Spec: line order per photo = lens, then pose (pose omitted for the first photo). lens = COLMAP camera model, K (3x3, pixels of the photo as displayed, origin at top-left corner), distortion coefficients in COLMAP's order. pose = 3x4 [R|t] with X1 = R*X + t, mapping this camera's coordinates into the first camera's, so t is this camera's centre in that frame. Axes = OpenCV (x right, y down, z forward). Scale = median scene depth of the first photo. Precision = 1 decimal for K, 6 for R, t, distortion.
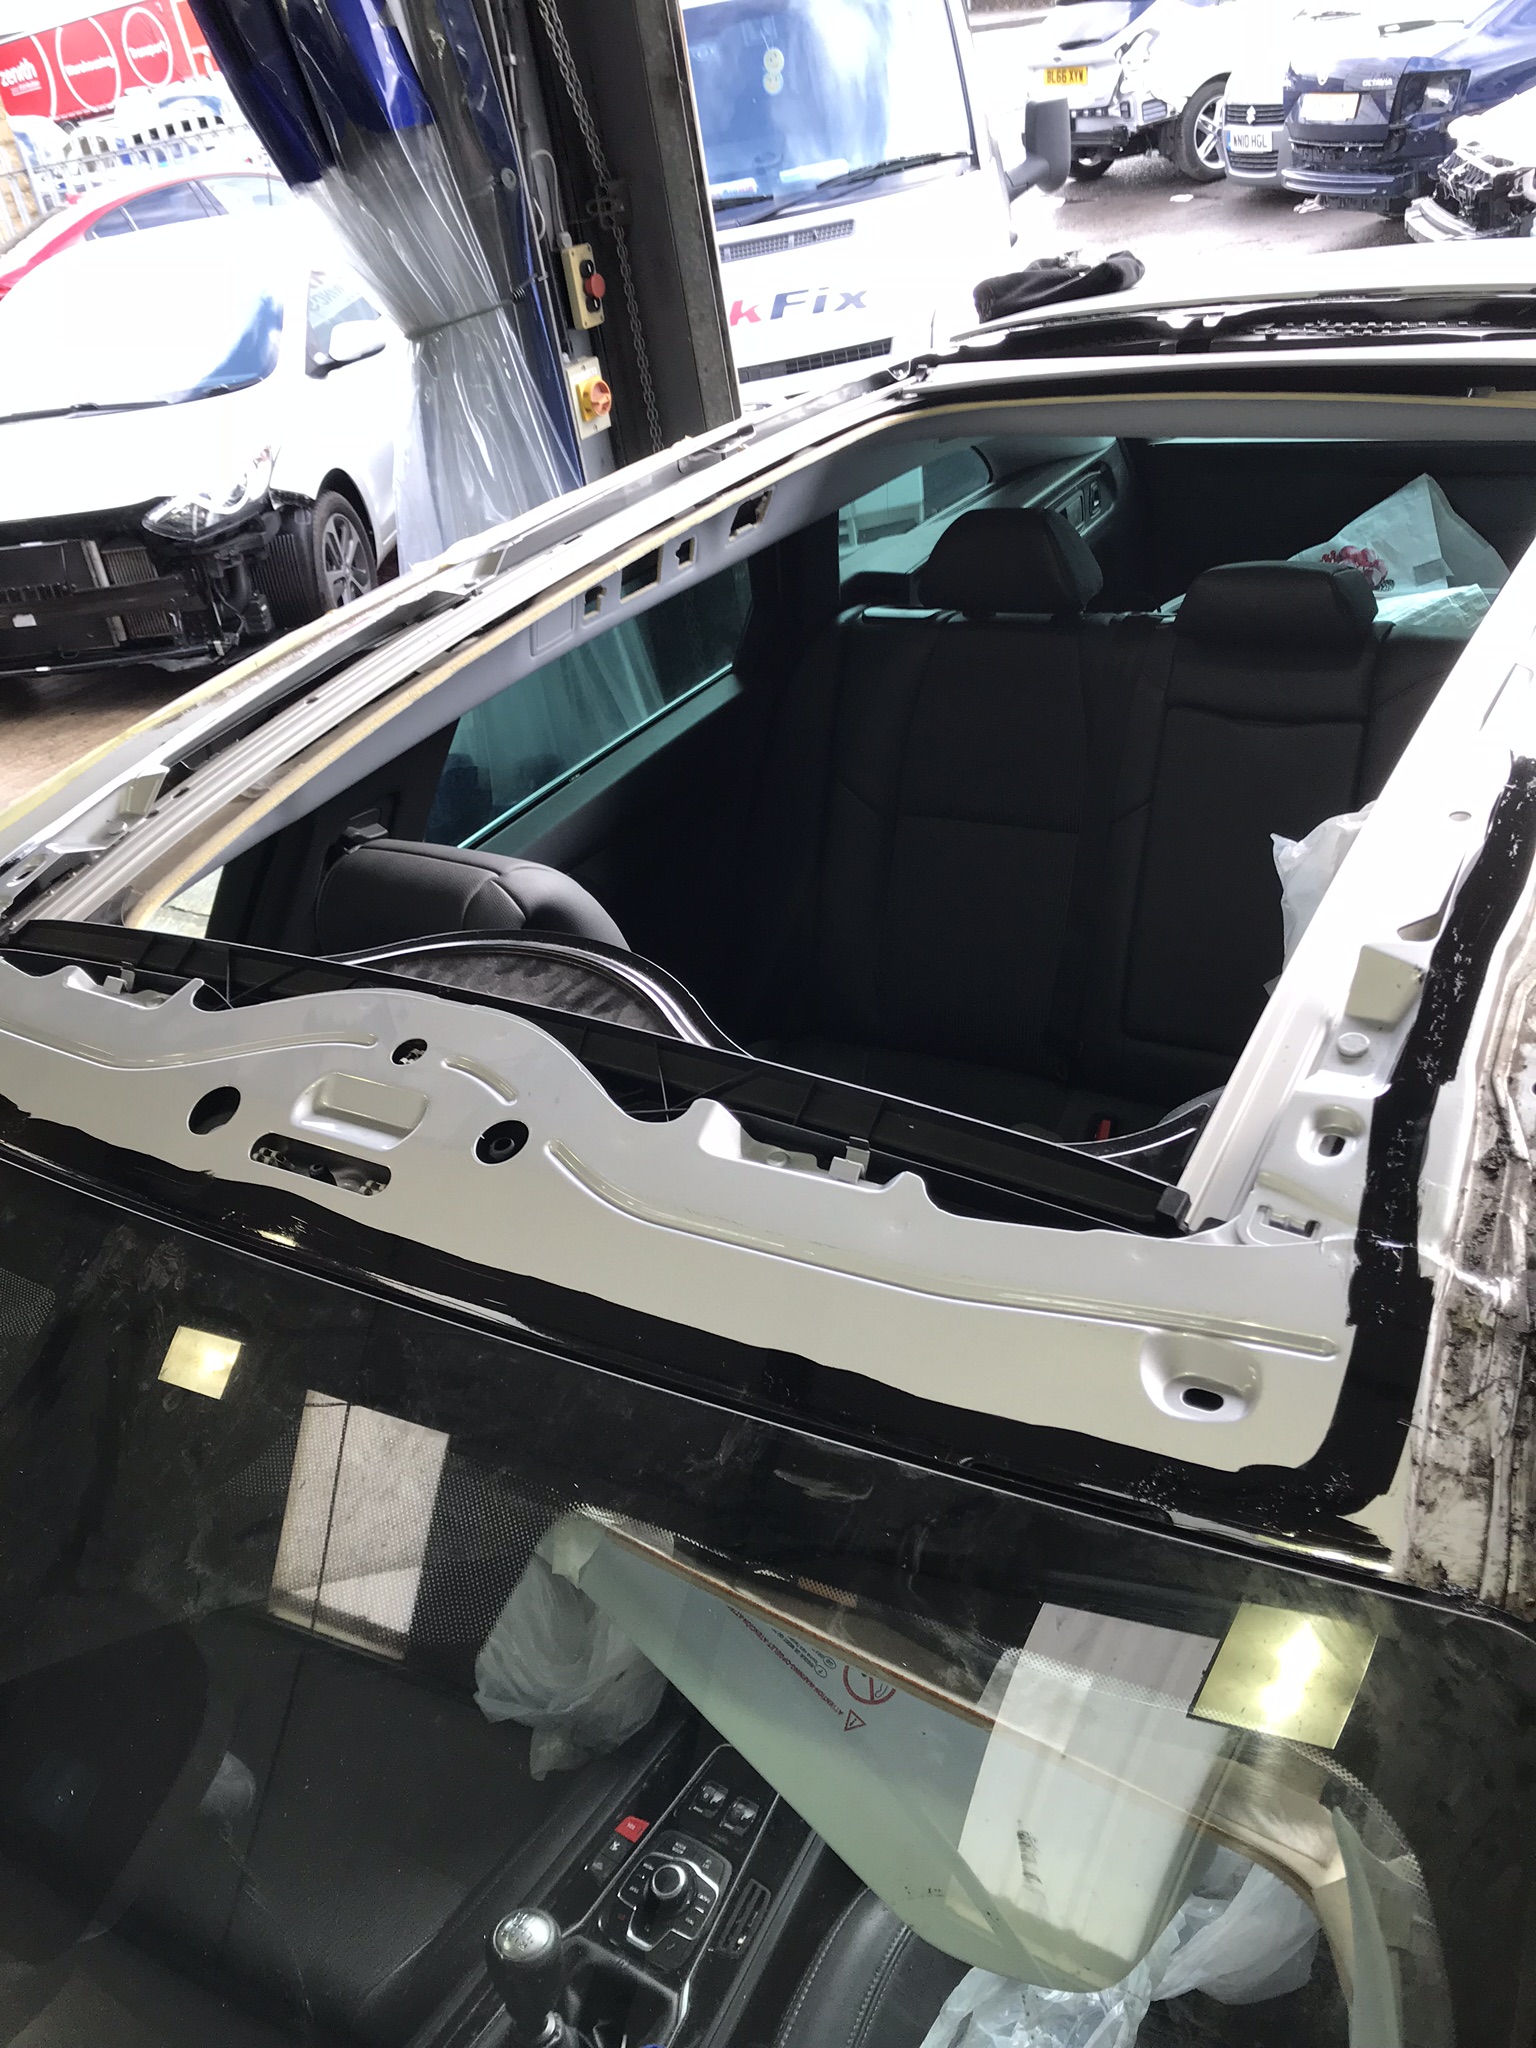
lens RADIAL K [[1492.0, 0, 768.0], [0, 1492.0, 1024.0], [0, 0, 1]] dist [0.005853, 0.006430]
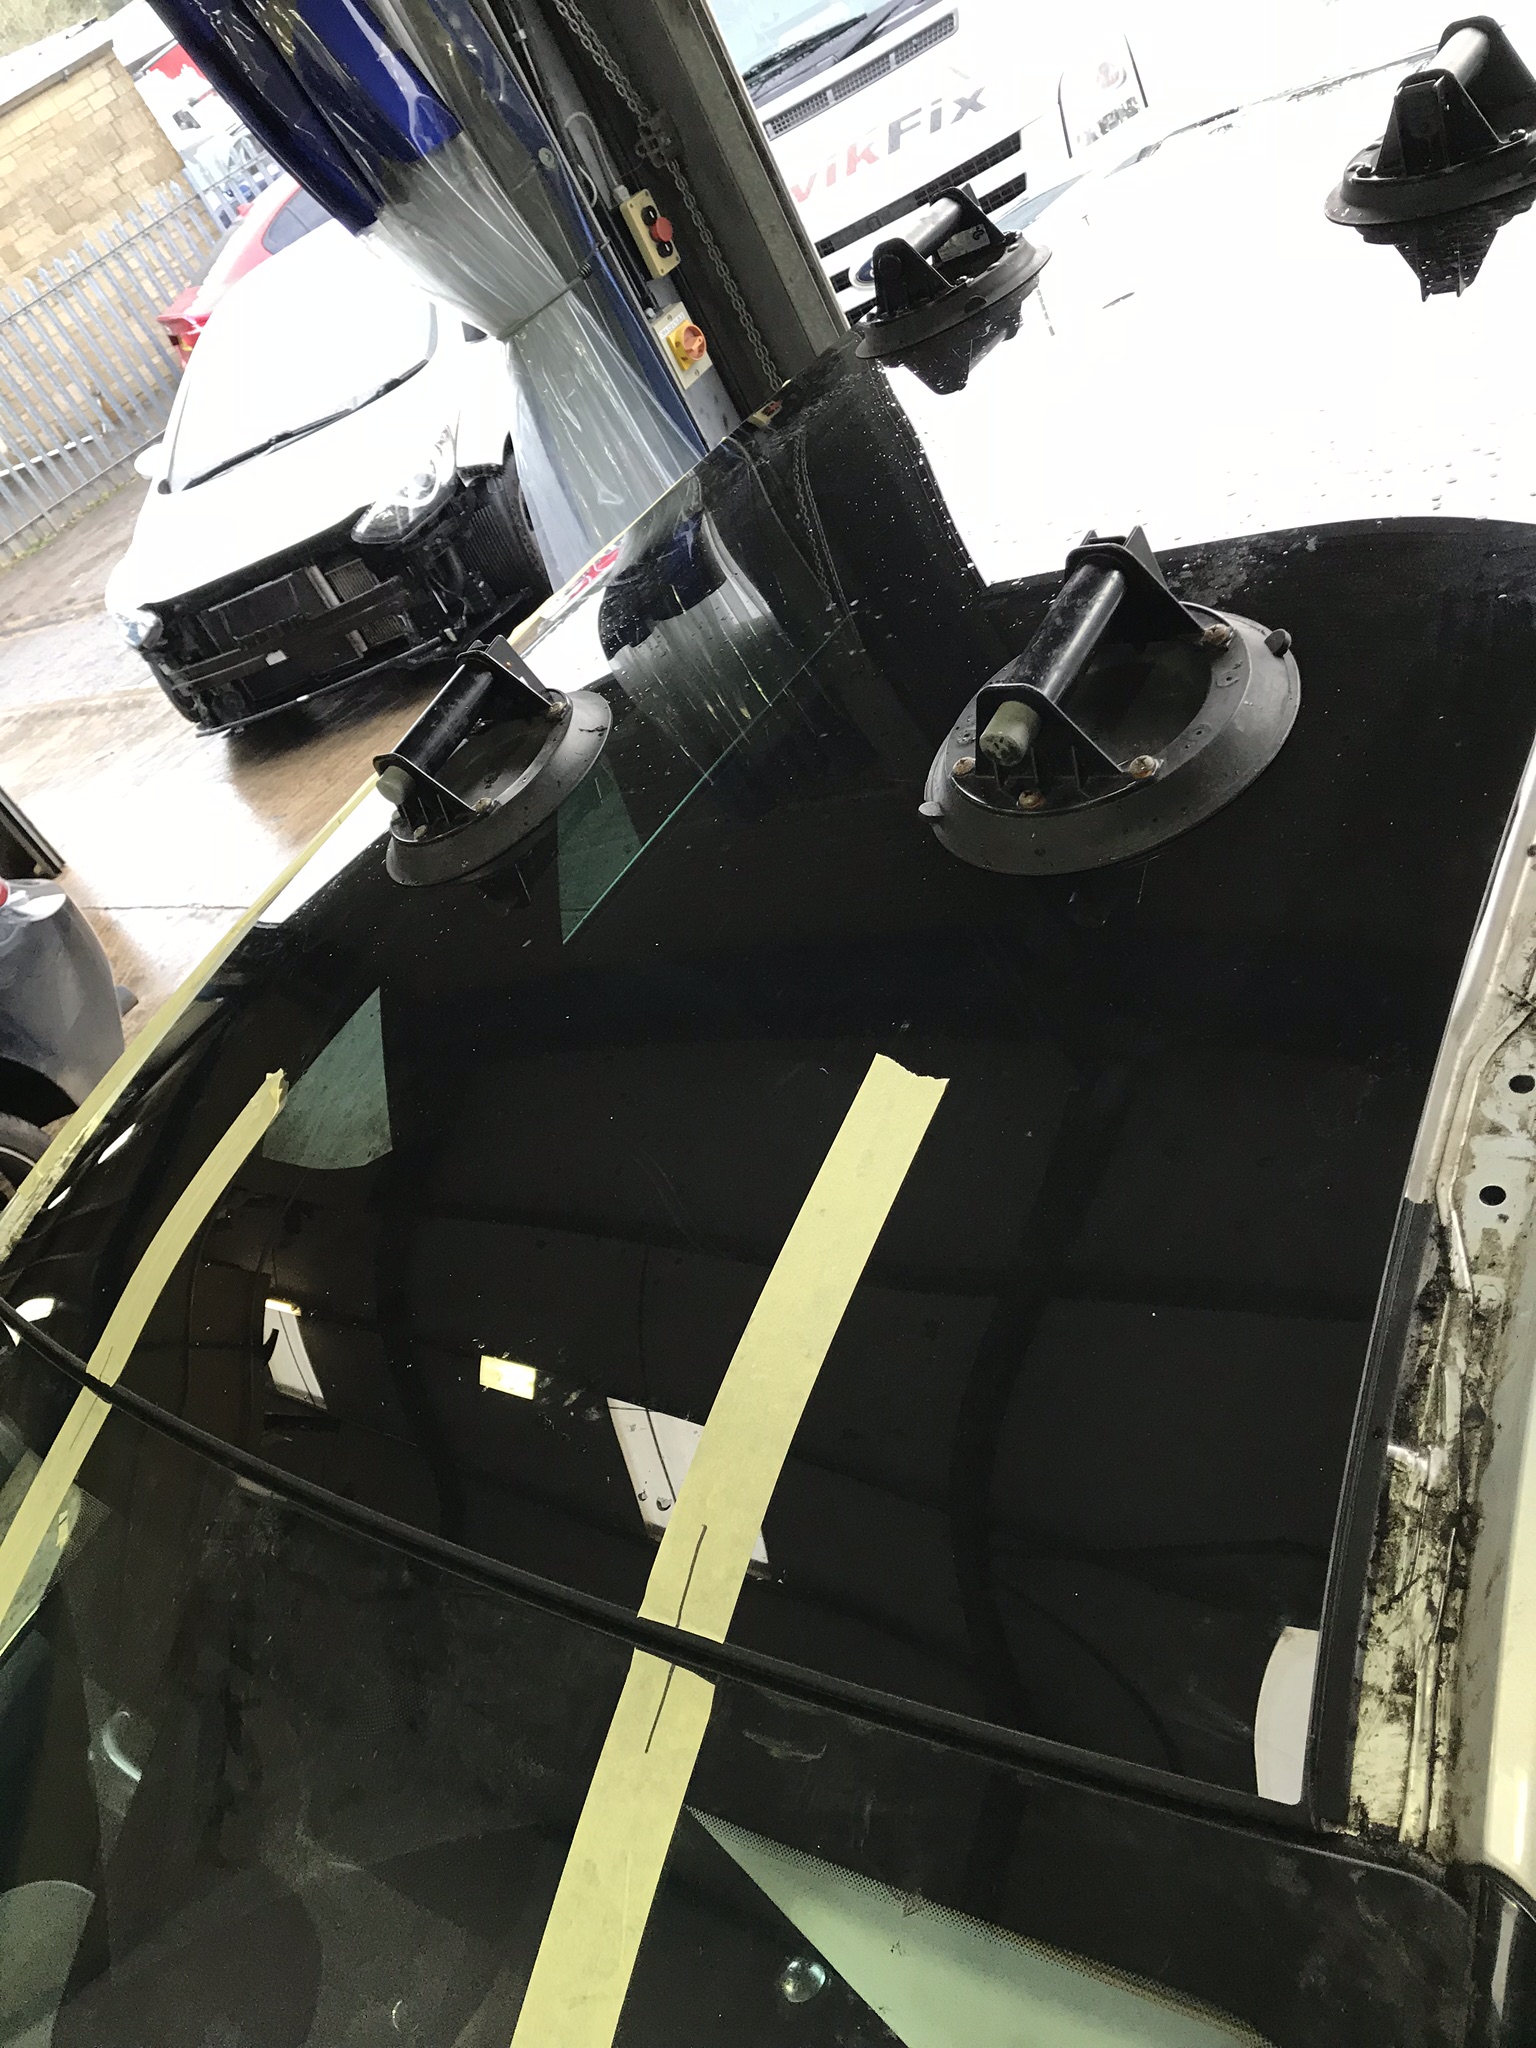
lens RADIAL K [[1513.3, 0, 768.0], [0, 1513.3, 1024.0], [0, 0, 1]] dist [0.002667, 0.006372]
pose [[0.956201, -0.210896, -0.202985, 0.289009], [0.225607, 0.972828, 0.052023, -0.197185], [0.186498, -0.095539, 0.977799, 0.013579]]
